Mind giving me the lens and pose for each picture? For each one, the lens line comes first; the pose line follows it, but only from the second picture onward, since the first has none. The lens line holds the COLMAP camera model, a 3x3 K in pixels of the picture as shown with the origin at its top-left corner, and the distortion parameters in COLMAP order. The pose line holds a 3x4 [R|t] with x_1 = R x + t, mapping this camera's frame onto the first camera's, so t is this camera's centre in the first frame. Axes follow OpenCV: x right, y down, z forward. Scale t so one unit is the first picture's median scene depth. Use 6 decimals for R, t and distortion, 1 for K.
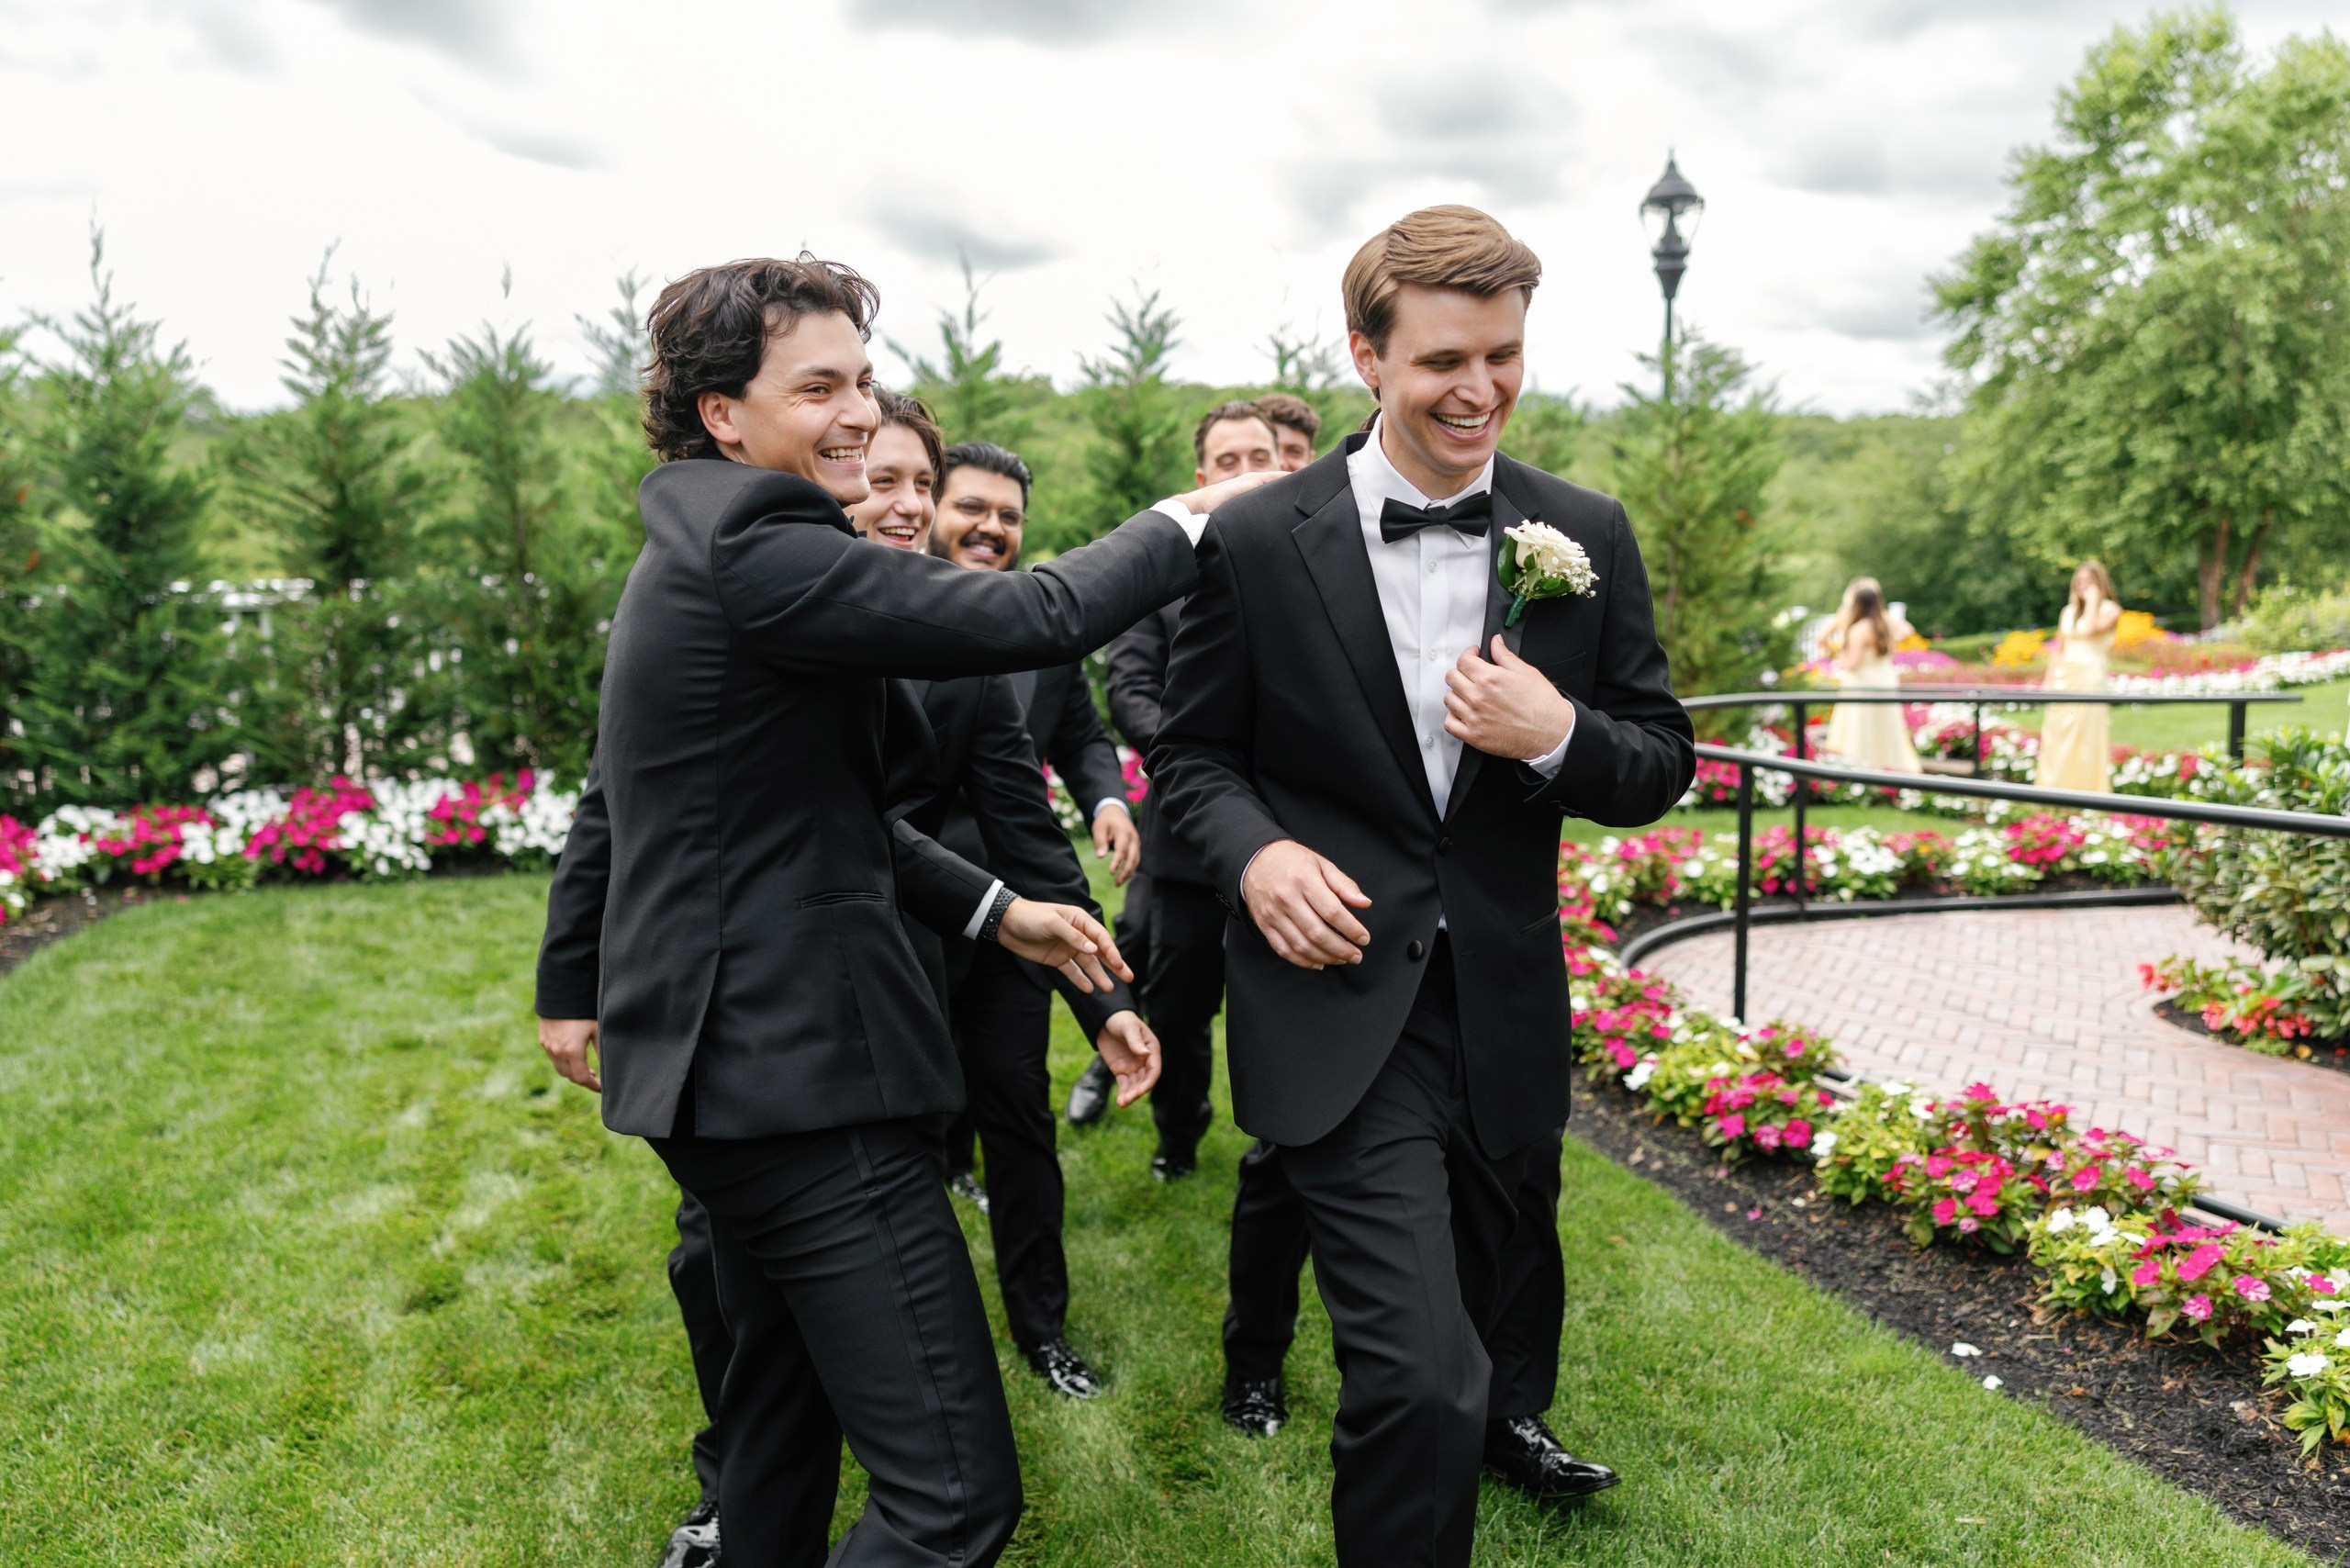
lens RADIAL K [[1839.3, 0, 1175.0], [0, 1839.3, 784.0], [0, 0, 1]] dist [-0.003994, -0.009477]
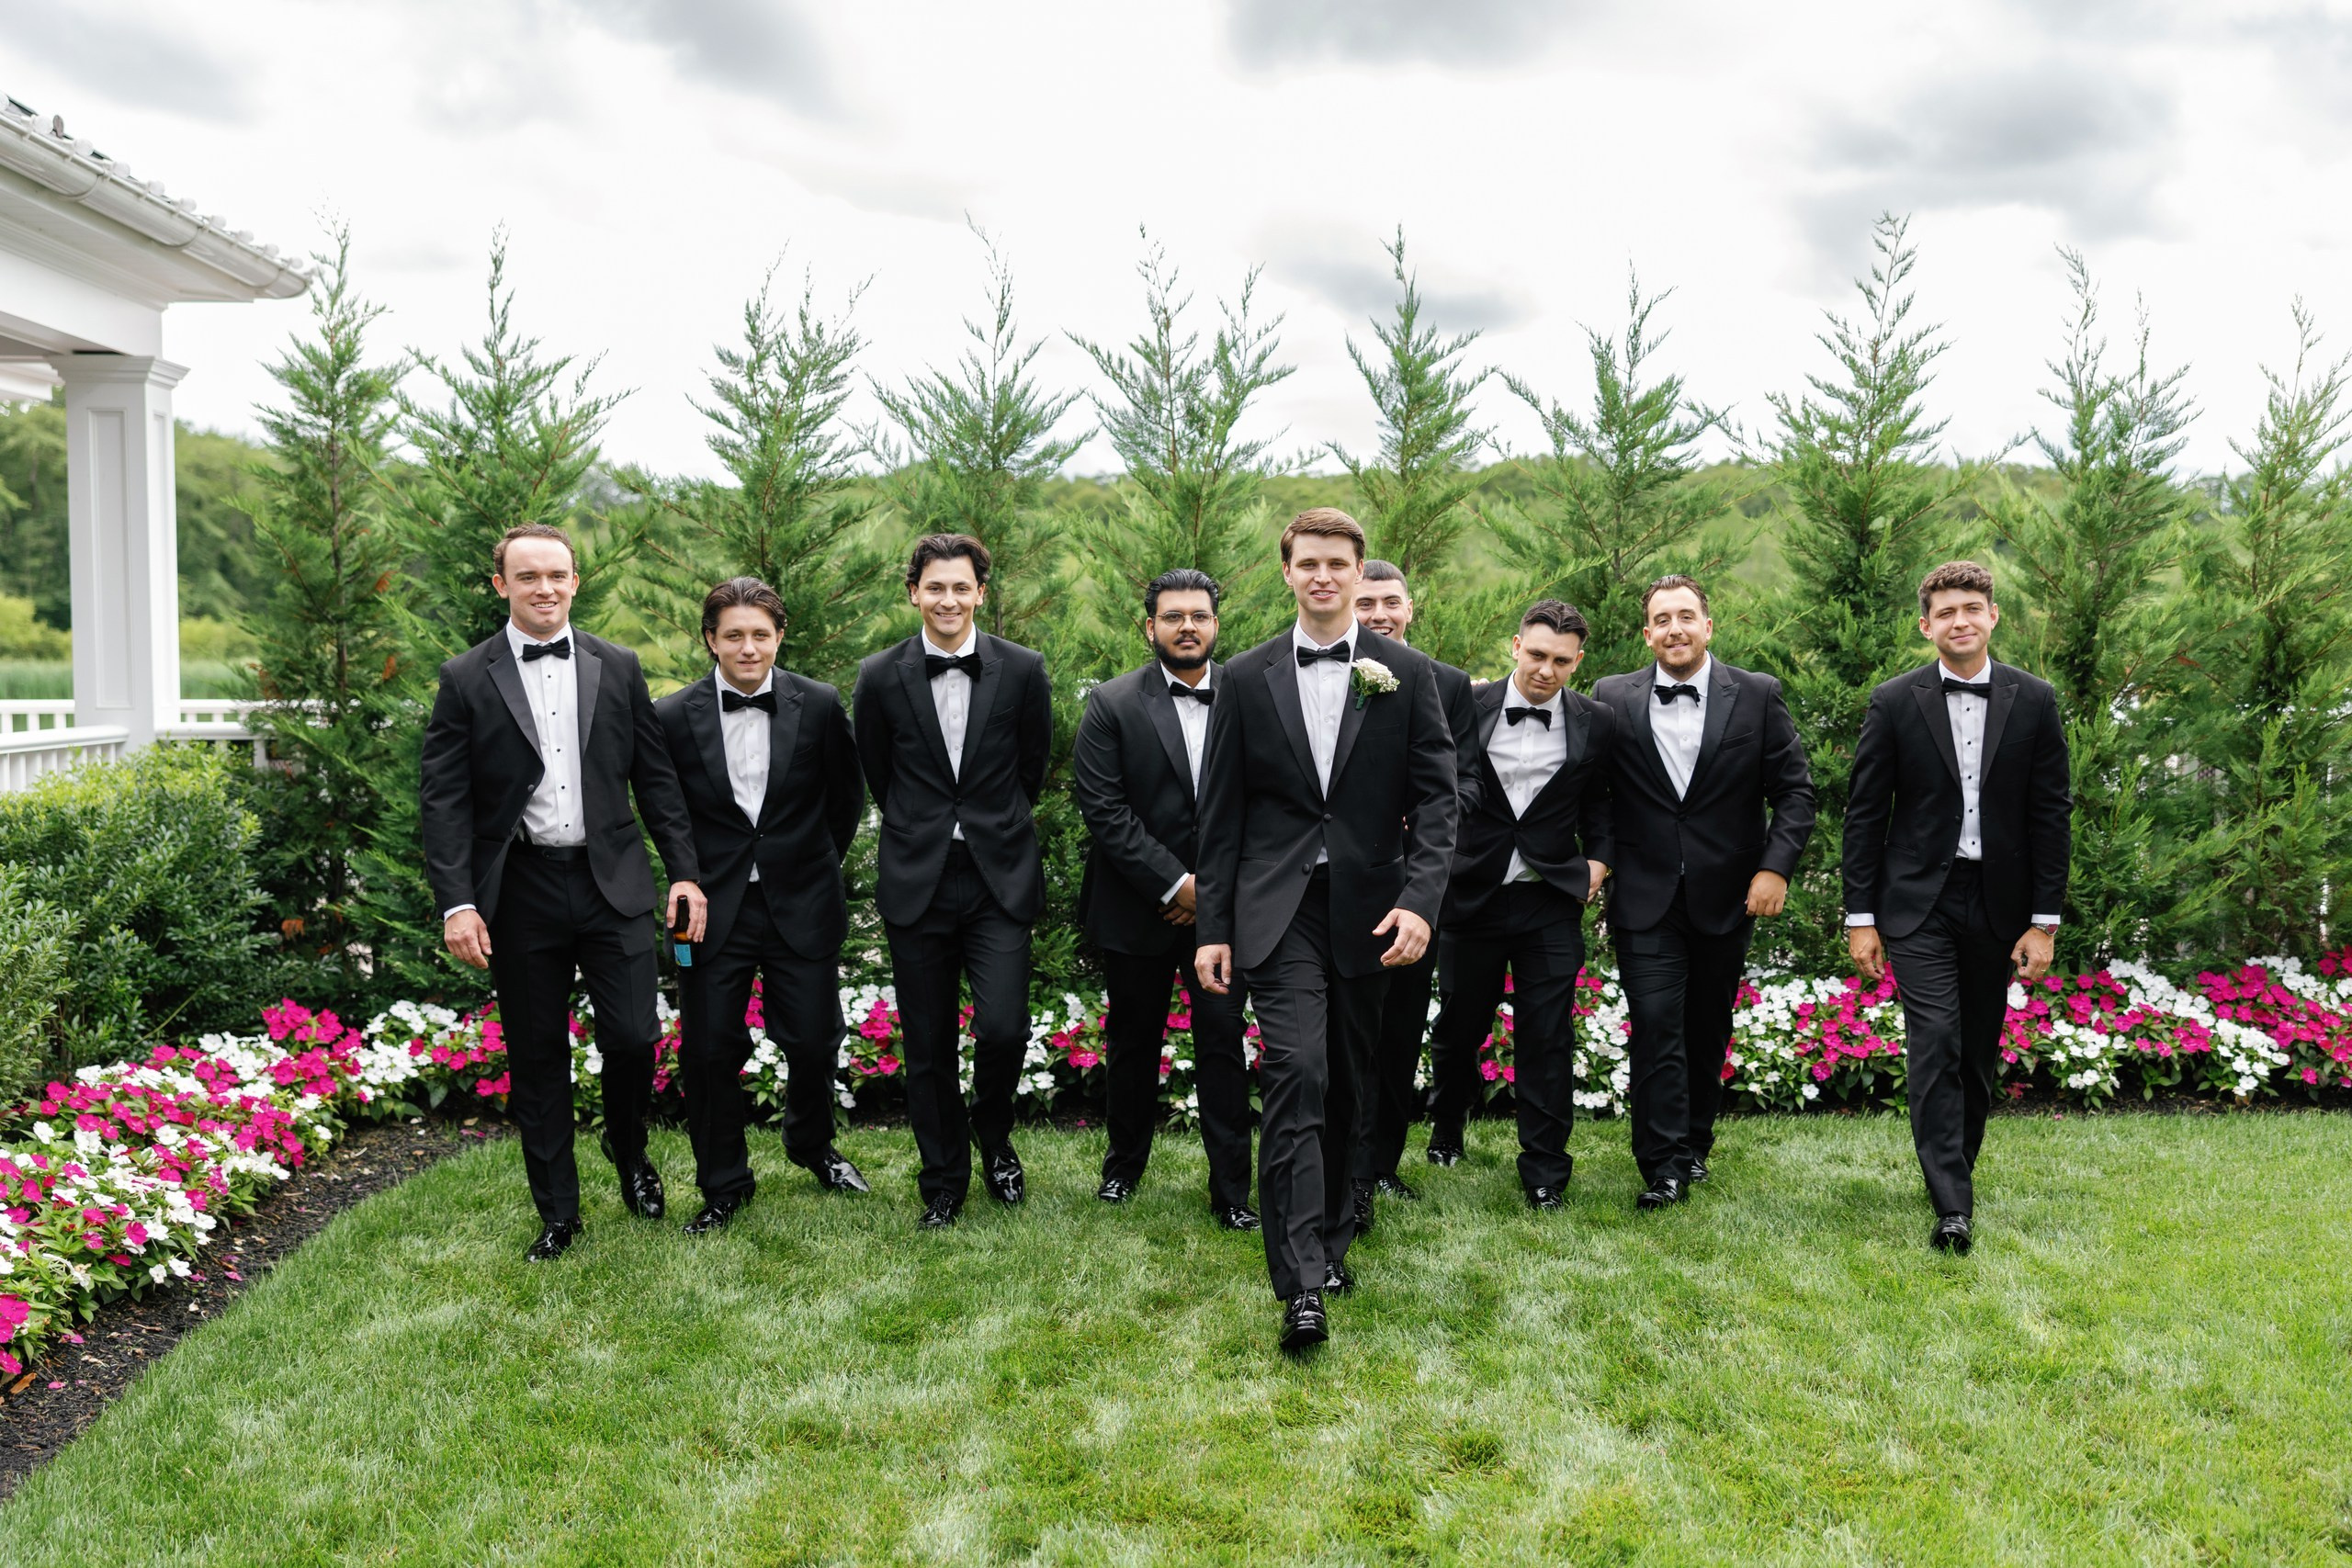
lens RADIAL K [[2275.4, 0, 1213.6], [0, 2275.4, 777.9], [0, 0, 1]] dist [-0.009658, -0.002387]
pose [[0.974204, 0.028716, -0.223834, -0.076213], [-0.046585, 0.996098, -0.074963, -0.021851], [0.220808, 0.083456, 0.971740, 0.161729]]
